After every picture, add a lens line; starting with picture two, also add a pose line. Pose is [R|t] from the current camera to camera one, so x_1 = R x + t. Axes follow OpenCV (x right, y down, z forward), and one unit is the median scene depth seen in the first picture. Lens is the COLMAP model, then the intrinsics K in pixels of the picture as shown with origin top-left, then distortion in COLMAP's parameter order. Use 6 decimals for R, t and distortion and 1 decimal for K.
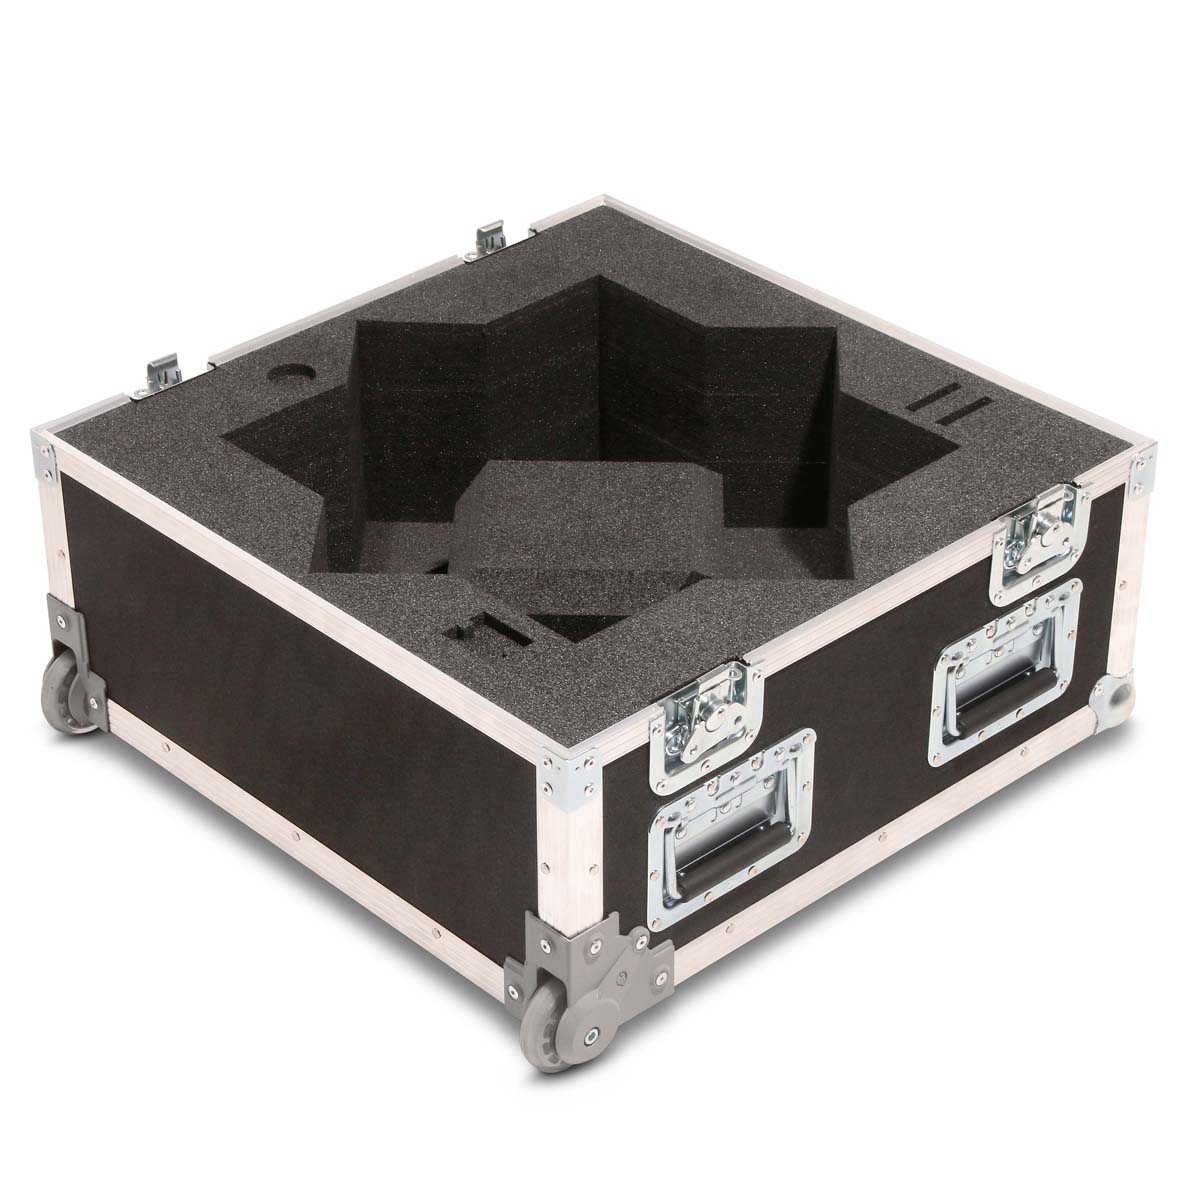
lens RADIAL K [[3210.6, 0, 545.3], [0, 3210.6, 673.2], [0, 0, 1]] dist [0.233505, 0.000000]
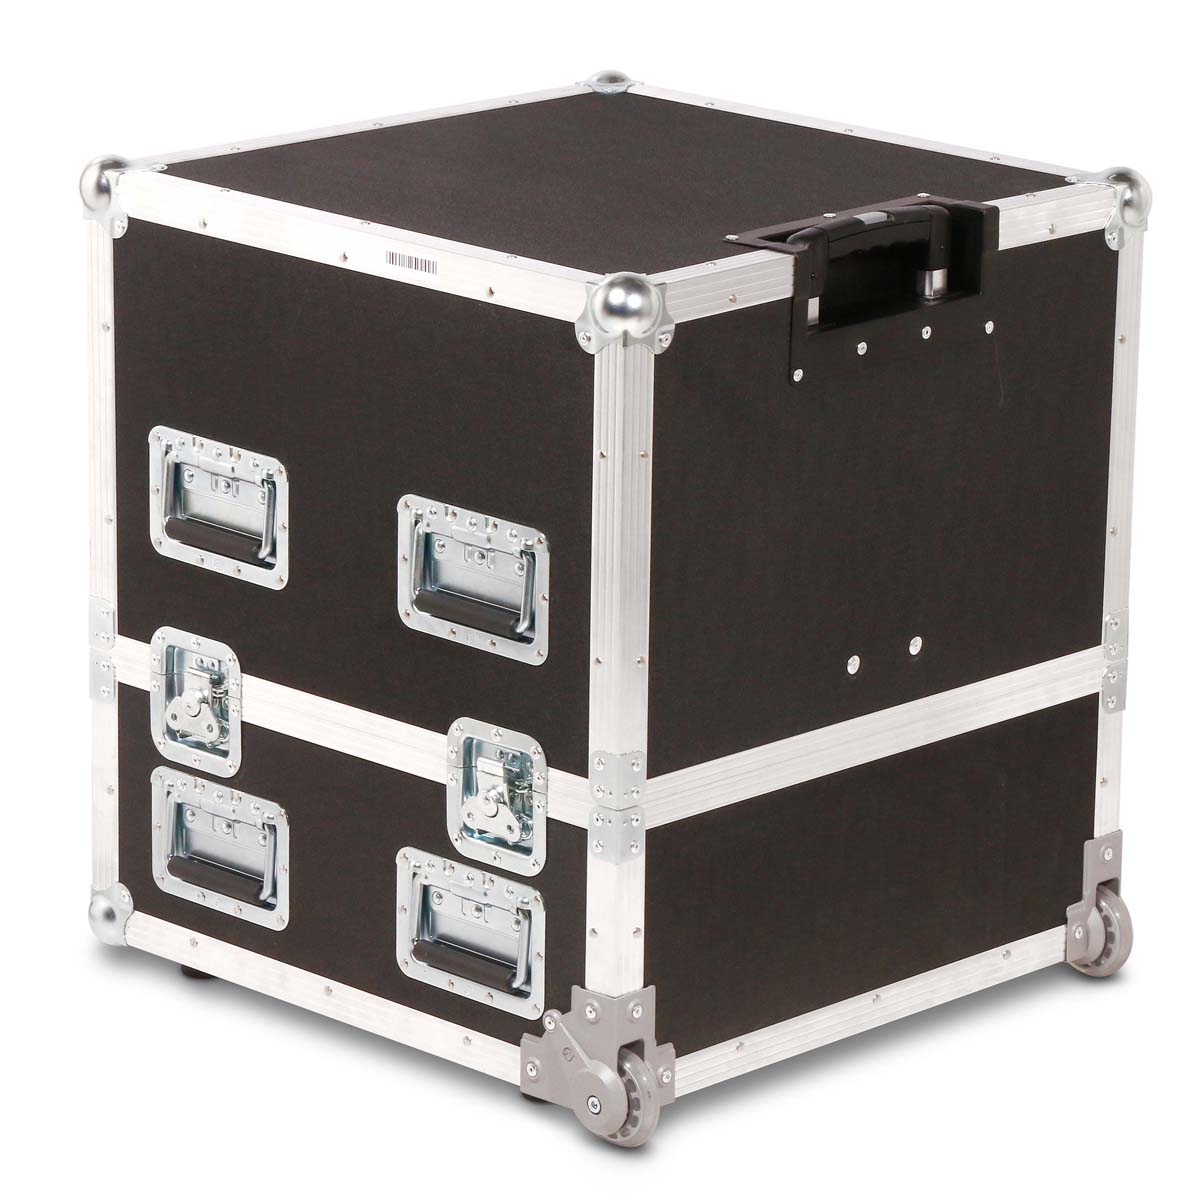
lens RADIAL K [[5430.0, 0, 614.5], [0, 5430.0, 637.8], [0, 0, 1]] dist [0.403337, 0.000000]
pose [[0.997783, 0.011484, 0.065556, -0.106810], [0.009232, 0.951597, -0.307211, 0.492771], [-0.065911, 0.307135, 0.949381, -0.752957]]
